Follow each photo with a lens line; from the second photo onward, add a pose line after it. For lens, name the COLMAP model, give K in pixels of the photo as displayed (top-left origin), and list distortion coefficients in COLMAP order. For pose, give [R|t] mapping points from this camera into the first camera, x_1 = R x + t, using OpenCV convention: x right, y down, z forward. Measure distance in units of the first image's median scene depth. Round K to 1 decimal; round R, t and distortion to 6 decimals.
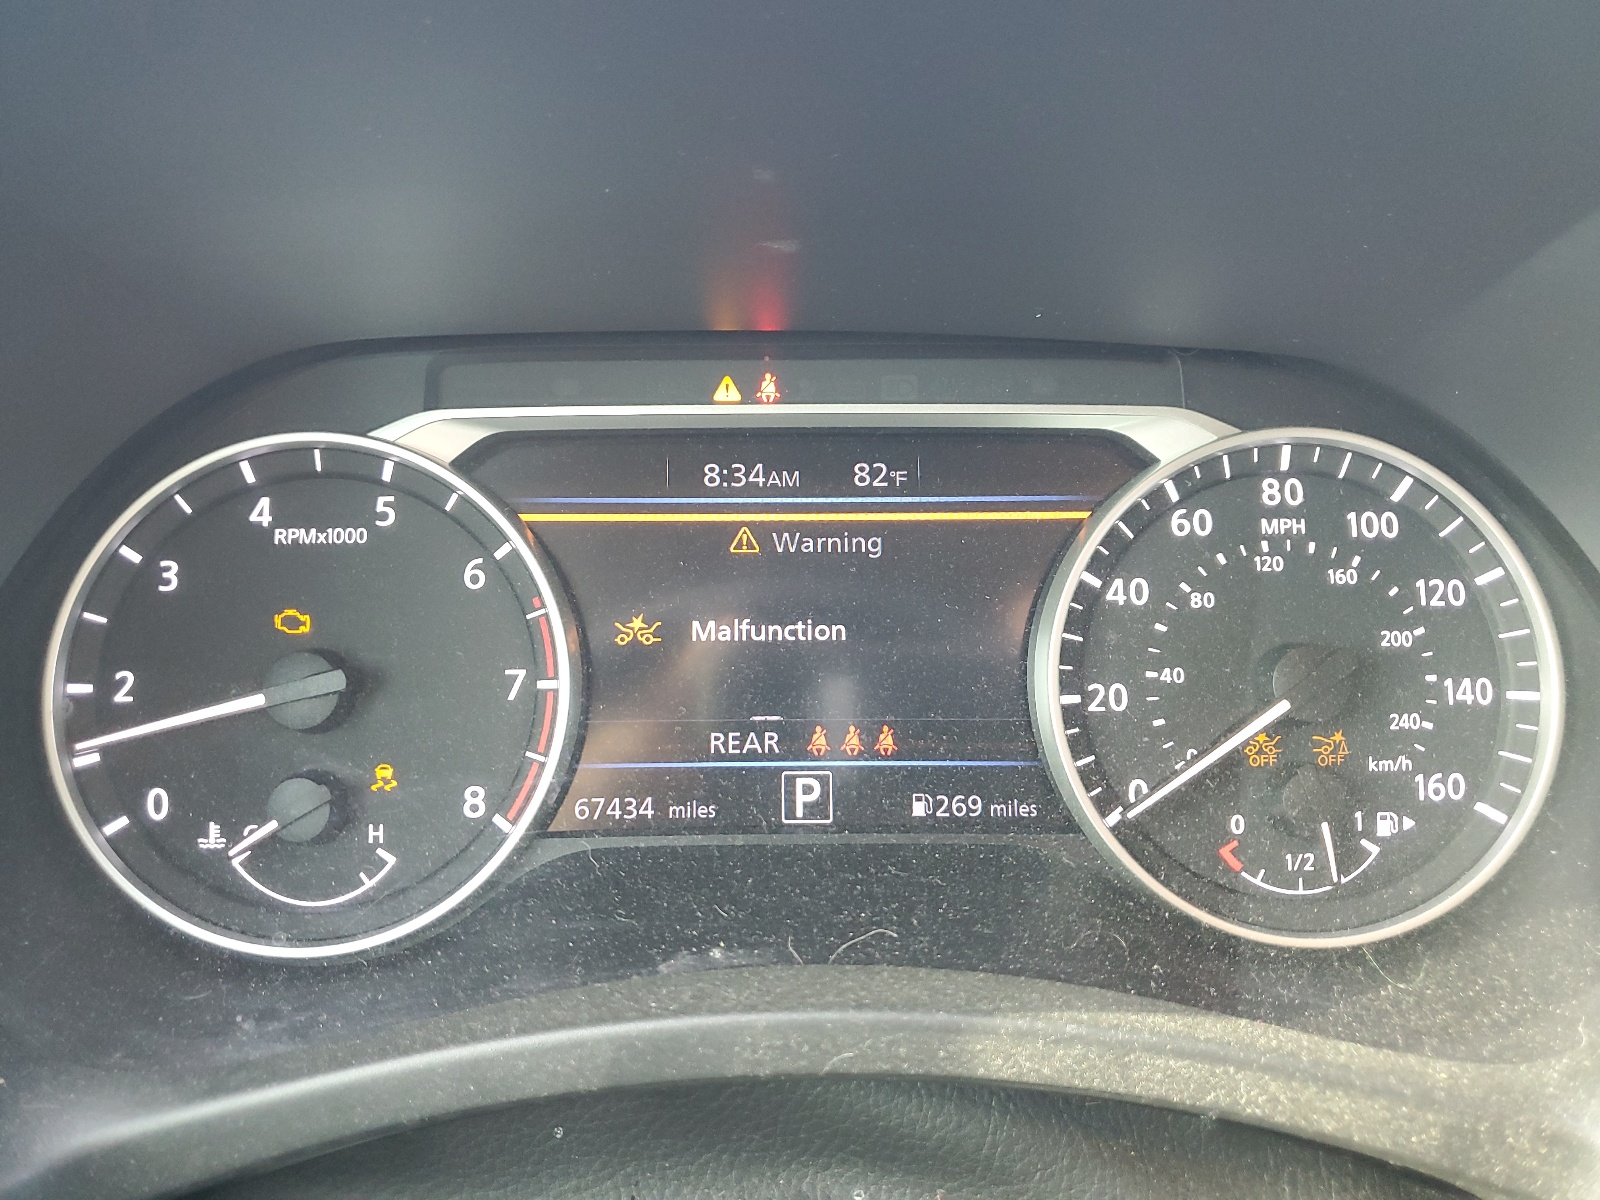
lens RADIAL K [[1224.9, 0, 800.0], [0, 1224.9, 600.0], [0, 0, 1]] dist [-0.002525, -0.000619]
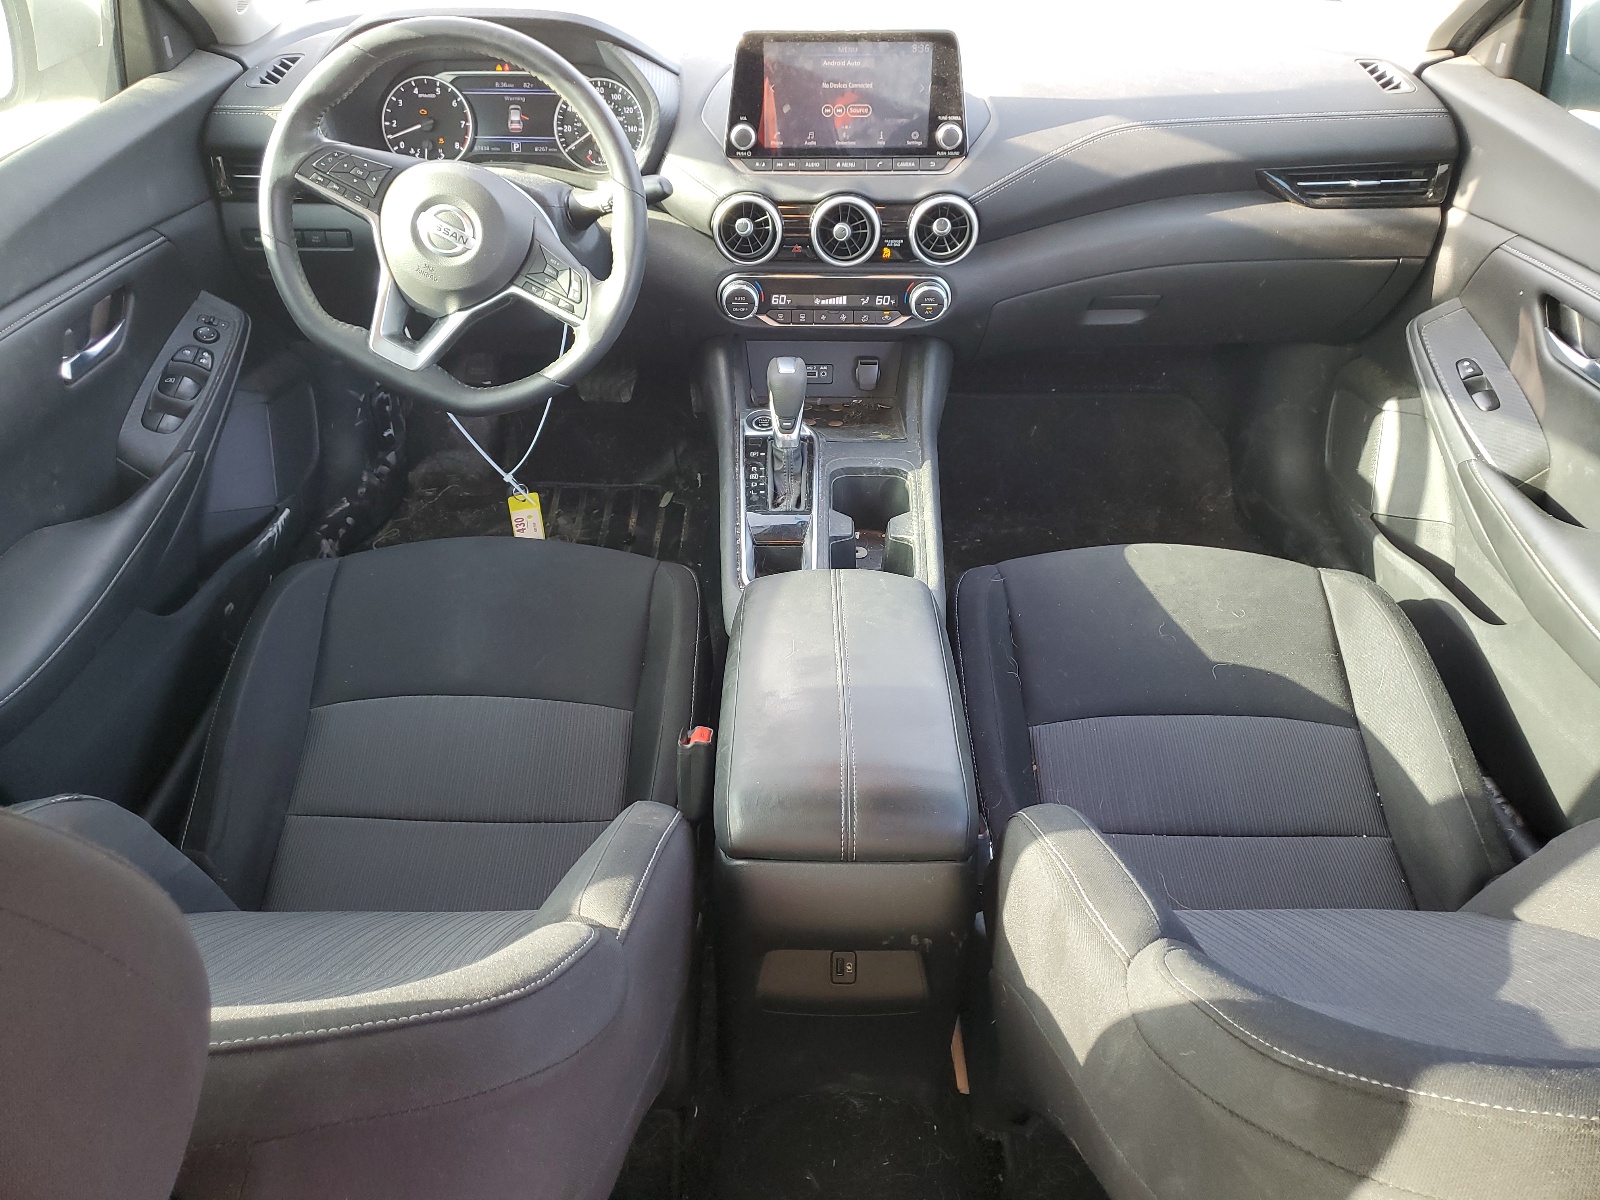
lens RADIAL K [[1224.9, 0, 800.0], [0, 1224.9, 600.0], [0, 0, 1]] dist [-0.002525, -0.000619]
pose [[0.999872, 0.015125, 0.005251, 1.344985], [-0.016001, 0.955405, 0.294864, 0.481002], [-0.000557, -0.294910, 0.955525, -5.116485]]
